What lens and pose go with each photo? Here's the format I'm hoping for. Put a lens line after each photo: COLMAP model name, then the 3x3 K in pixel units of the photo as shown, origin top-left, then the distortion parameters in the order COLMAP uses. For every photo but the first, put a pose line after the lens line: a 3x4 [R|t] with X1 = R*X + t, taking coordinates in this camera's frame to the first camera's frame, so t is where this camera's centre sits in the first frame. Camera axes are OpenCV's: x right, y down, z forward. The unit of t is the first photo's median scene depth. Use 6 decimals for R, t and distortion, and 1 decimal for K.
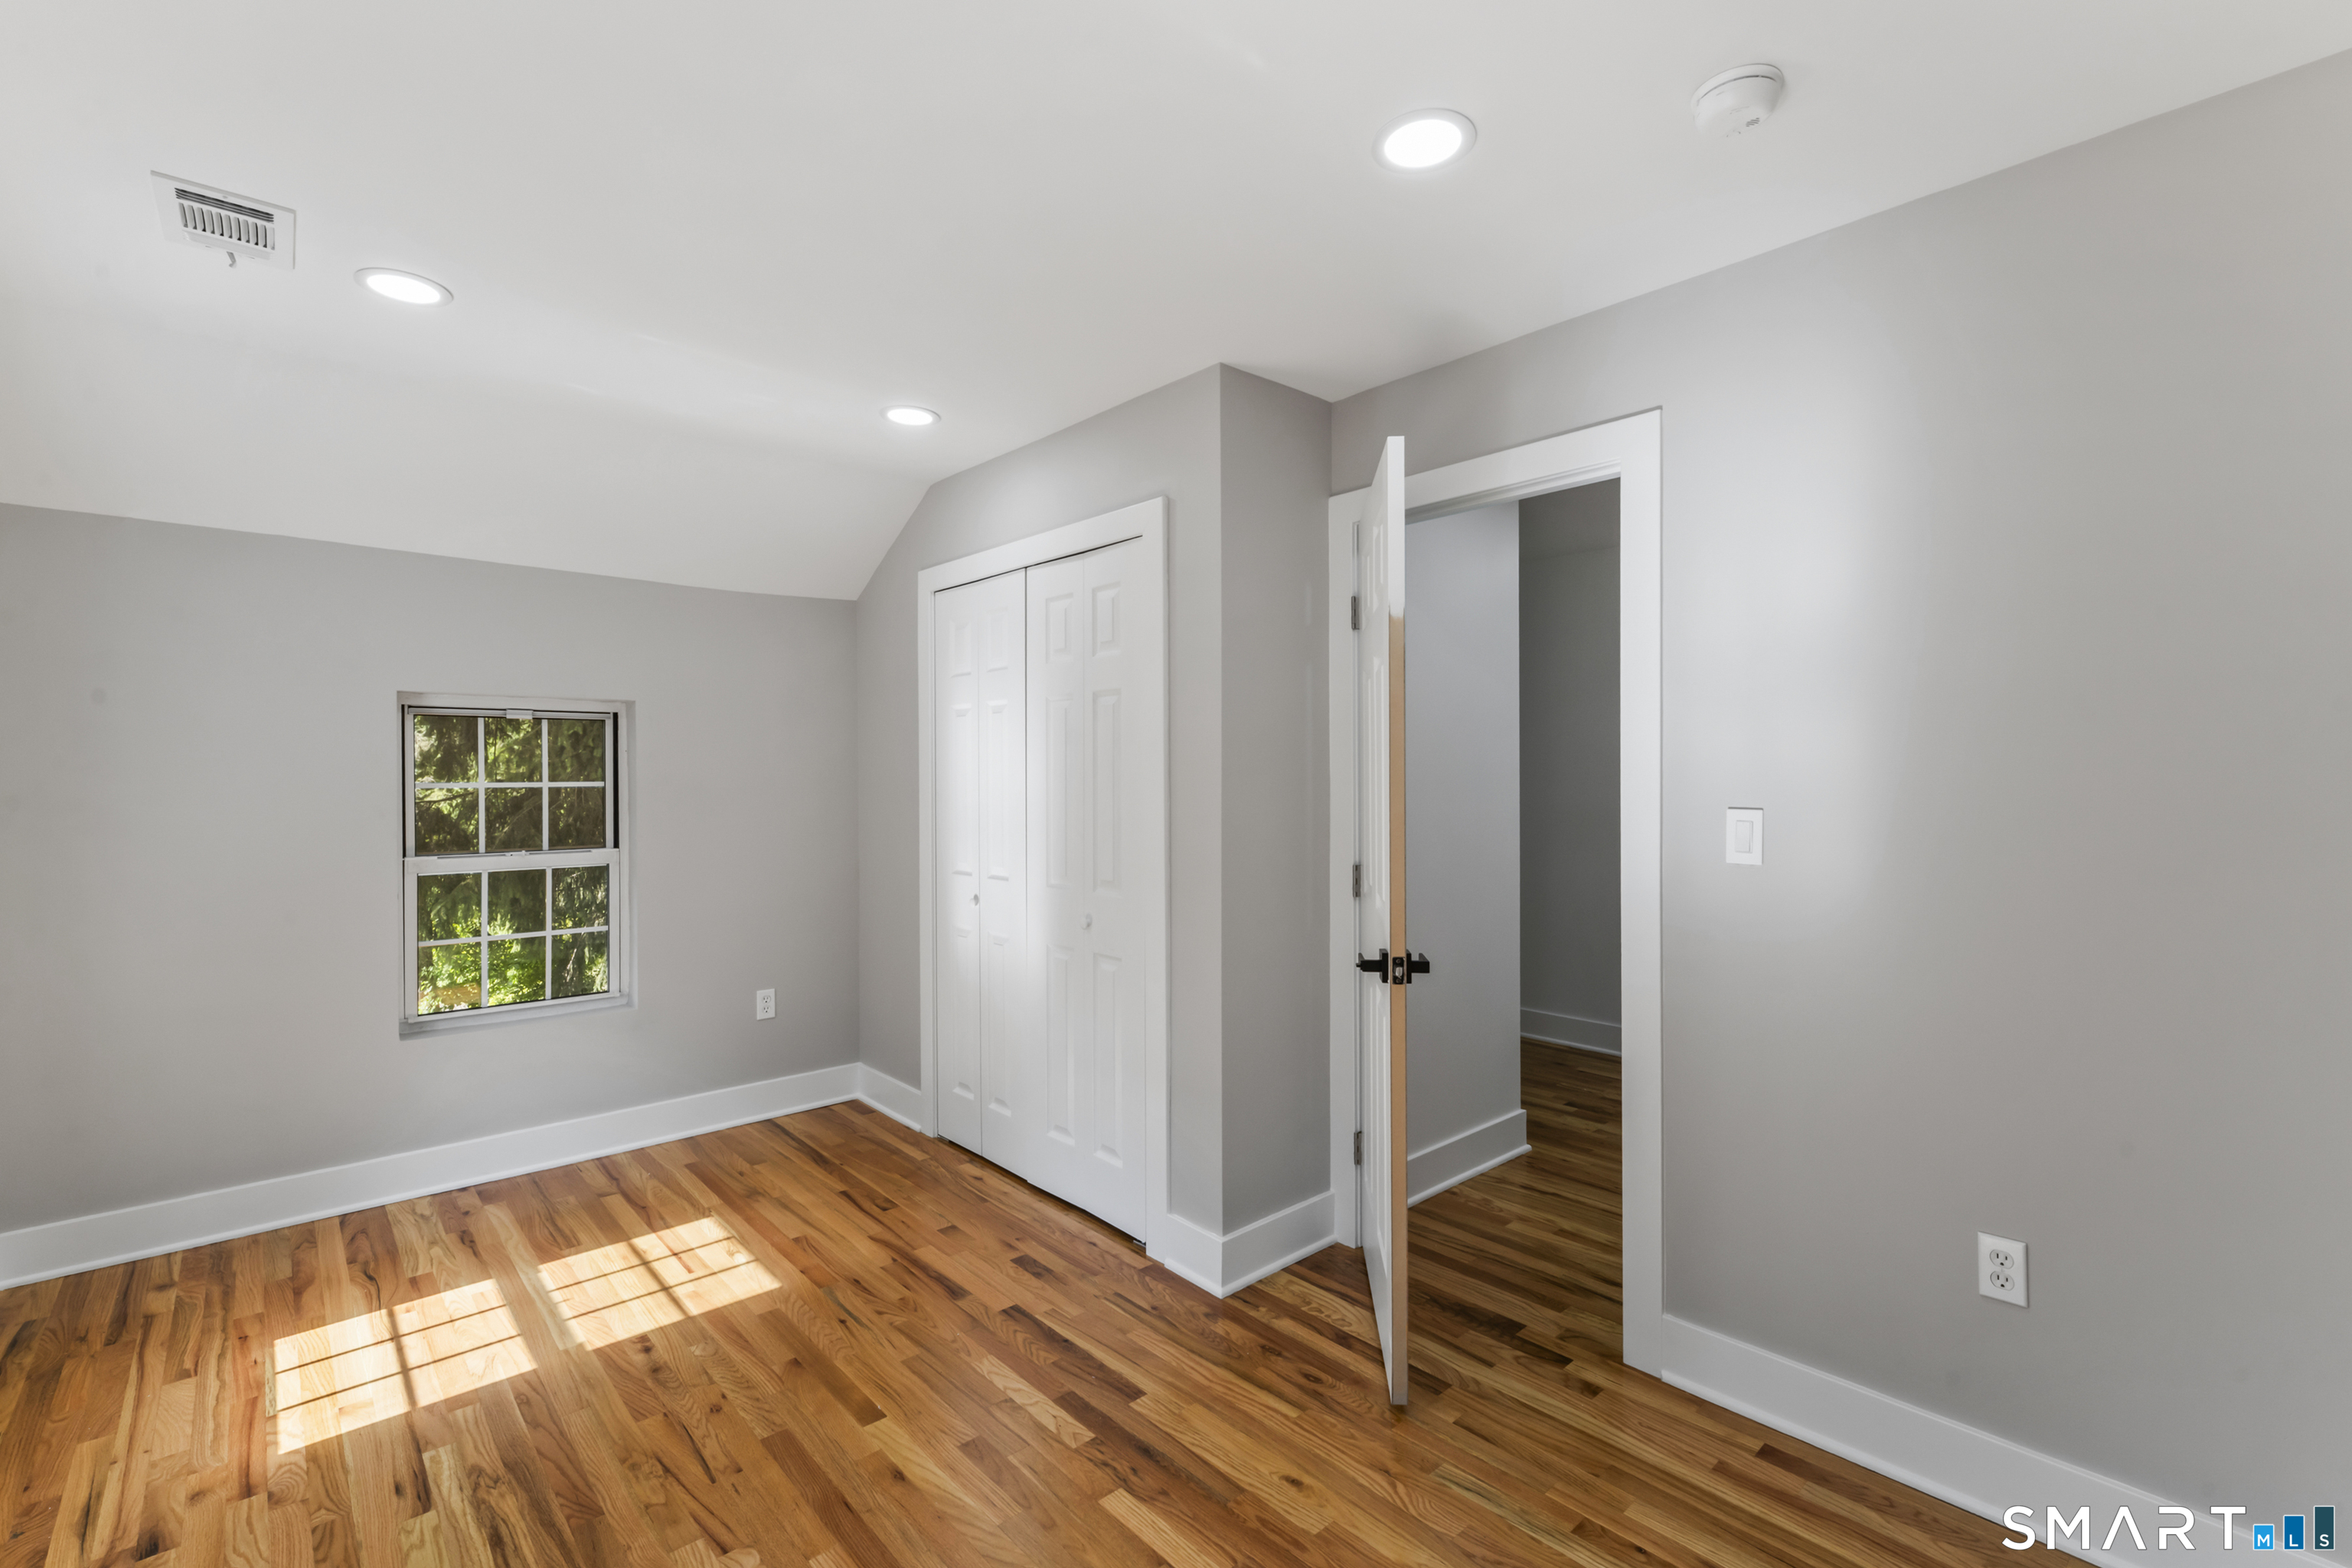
lens RADIAL K [[1048.6, 0, 1190.6], [0, 1048.6, 777.6], [0, 0, 1]] dist [-0.002341, 0.000202]
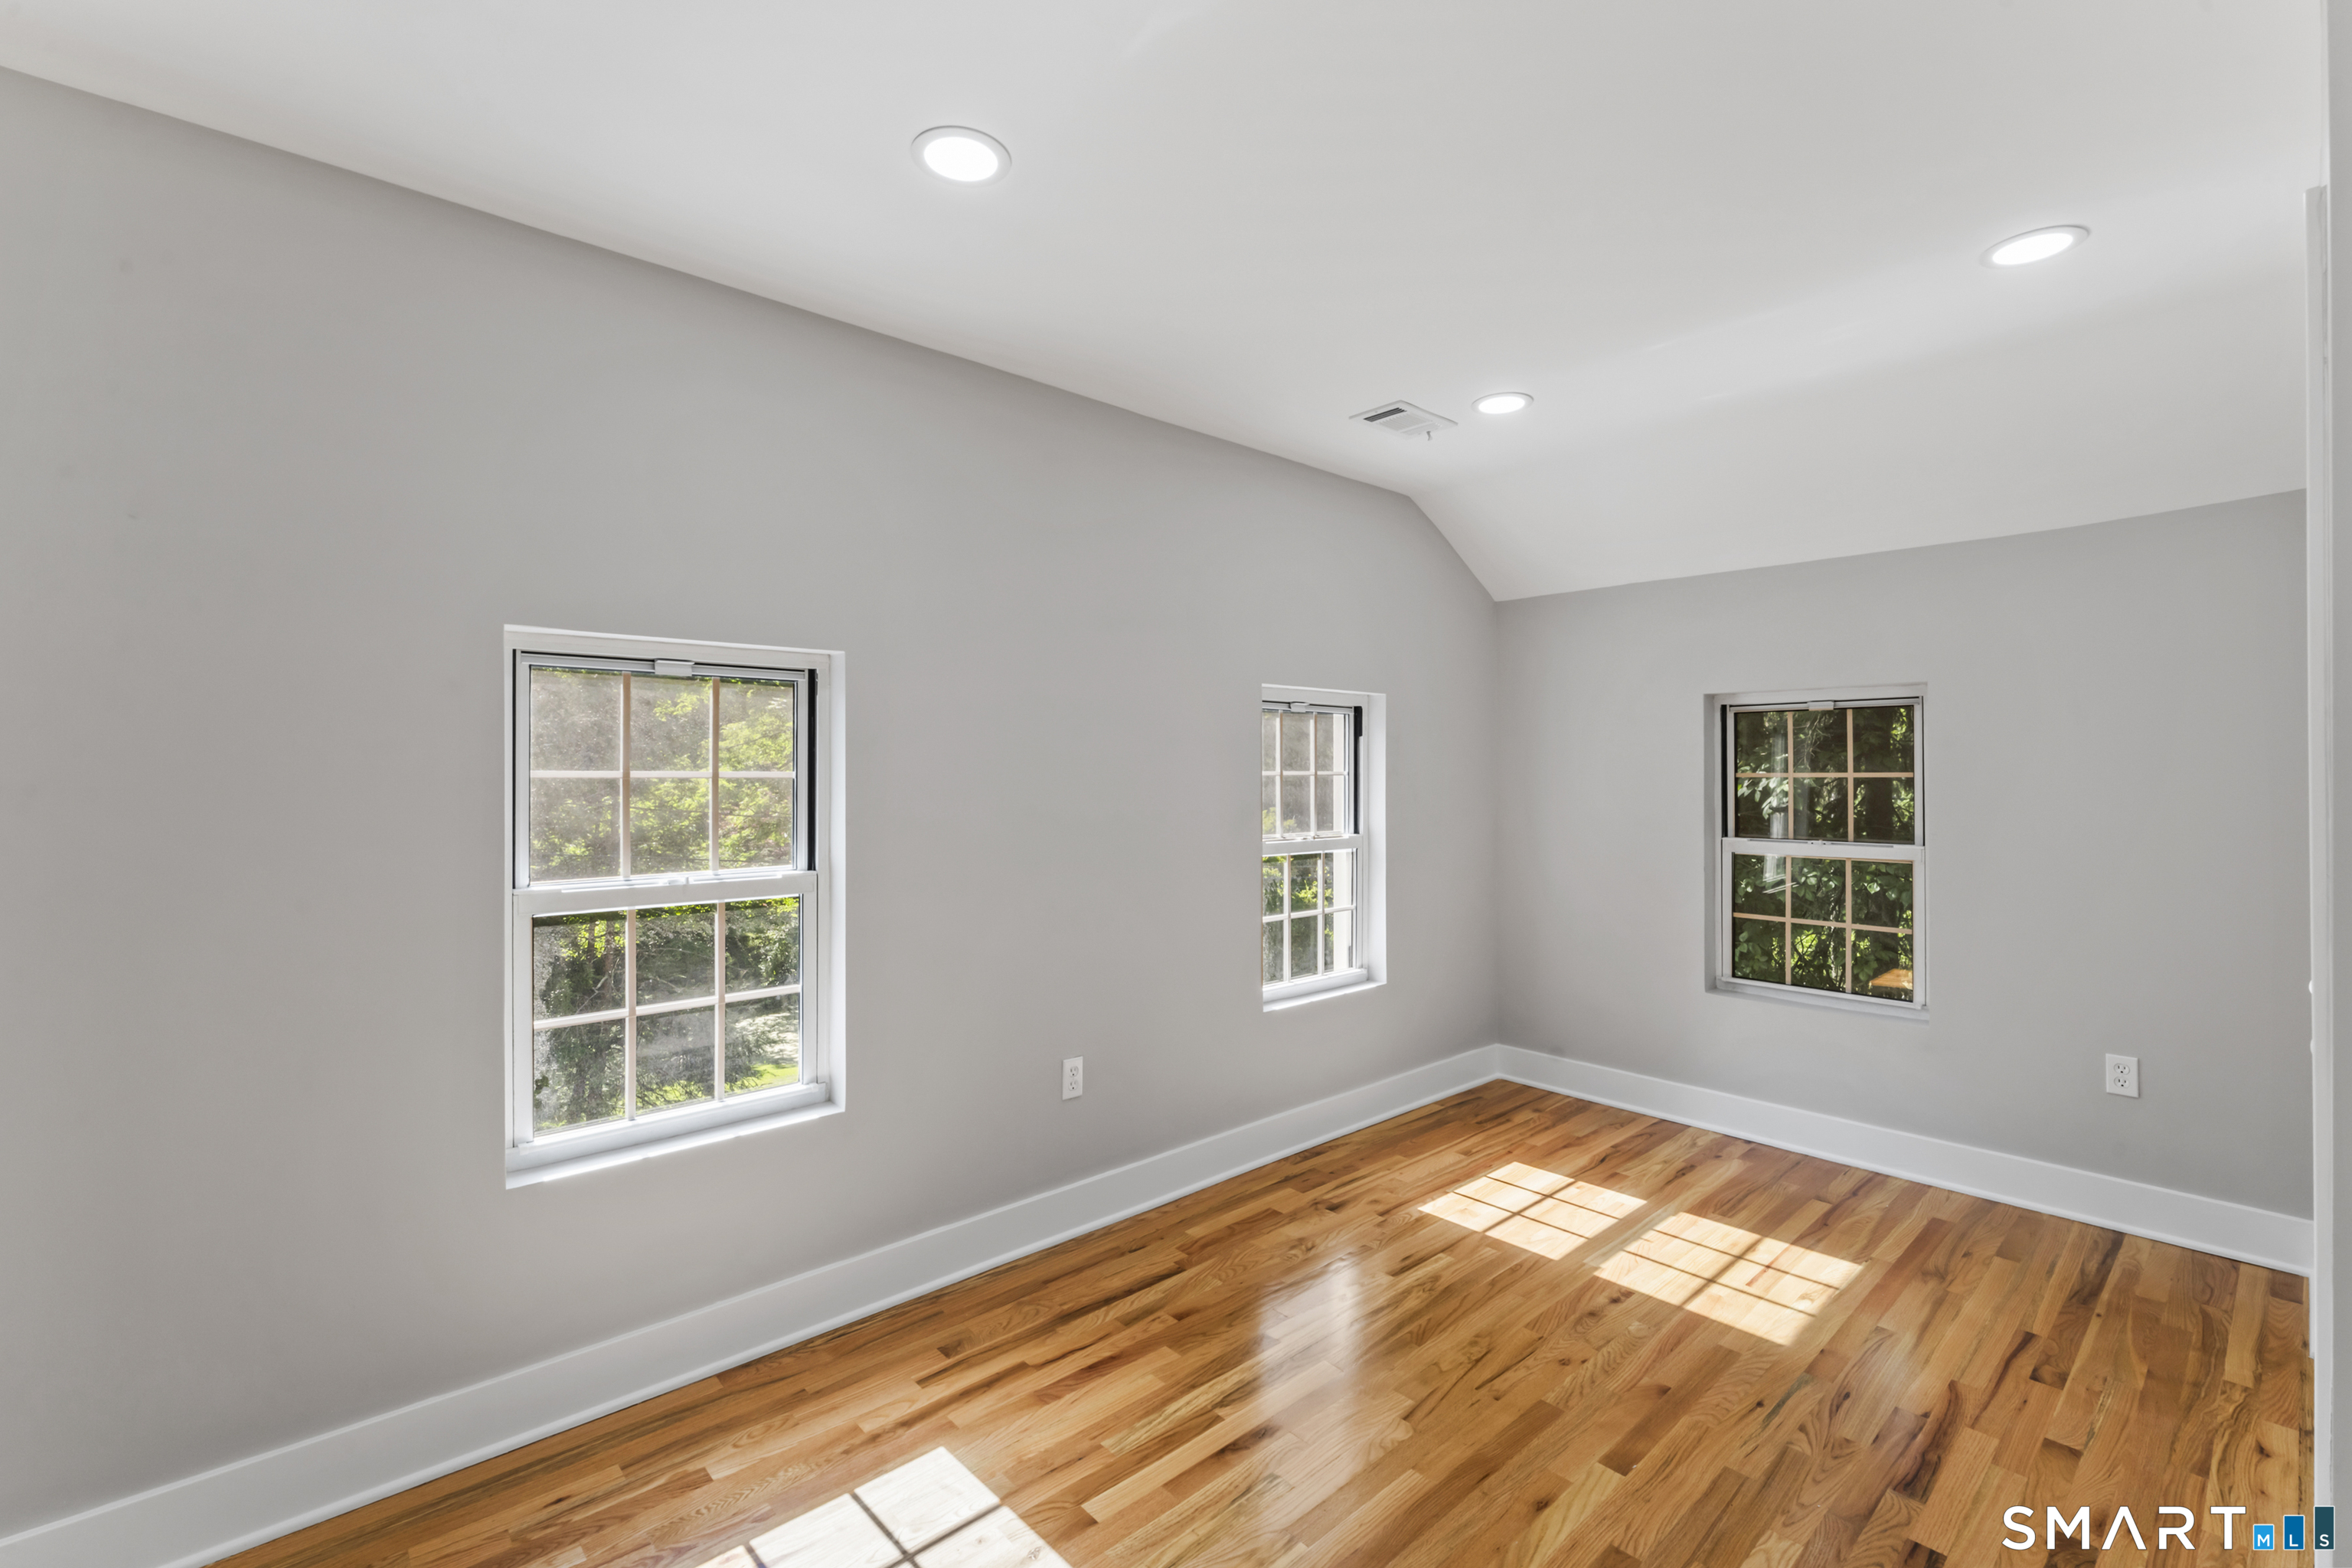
lens RADIAL K [[1048.6, 0, 1193.5], [0, 1048.6, 763.7], [0, 0, 1]] dist [-0.002341, 0.000202]
pose [[-0.020757, -0.004676, -0.999774, 0.482360], [-0.002096, 0.999987, -0.004634, 0.001976], [0.999782, 0.002000, -0.020767, 0.503113]]
